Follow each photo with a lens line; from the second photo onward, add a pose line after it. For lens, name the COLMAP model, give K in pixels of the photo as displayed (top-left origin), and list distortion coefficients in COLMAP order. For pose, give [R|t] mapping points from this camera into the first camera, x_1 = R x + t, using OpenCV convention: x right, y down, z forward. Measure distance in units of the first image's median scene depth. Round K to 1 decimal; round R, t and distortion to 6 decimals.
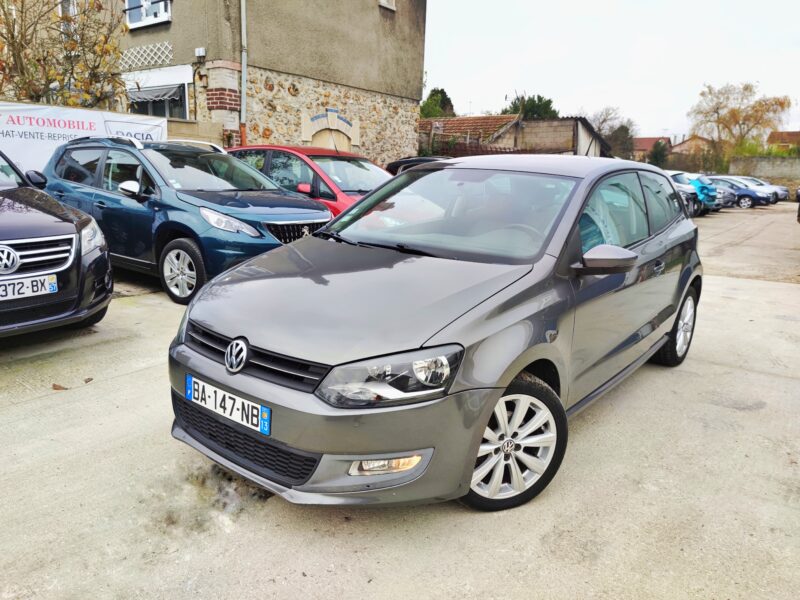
lens RADIAL K [[571.7, 0, 399.3], [0, 571.7, 298.2], [0, 0, 1]] dist [0.012089, -0.007671]
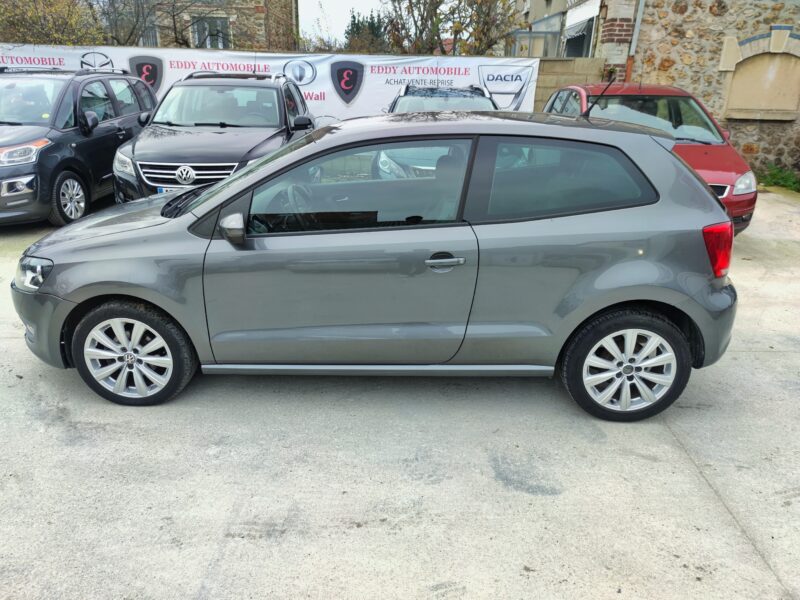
lens RADIAL K [[571.7, 0, 399.7], [0, 571.7, 301.7], [0, 0, 1]] dist [0.012089, -0.007671]
pose [[0.618778, 0.256111, -0.742644, 0.271270], [-0.167335, 0.966638, 0.193934, -0.037871], [0.767537, 0.004268, 0.640991, 0.119264]]
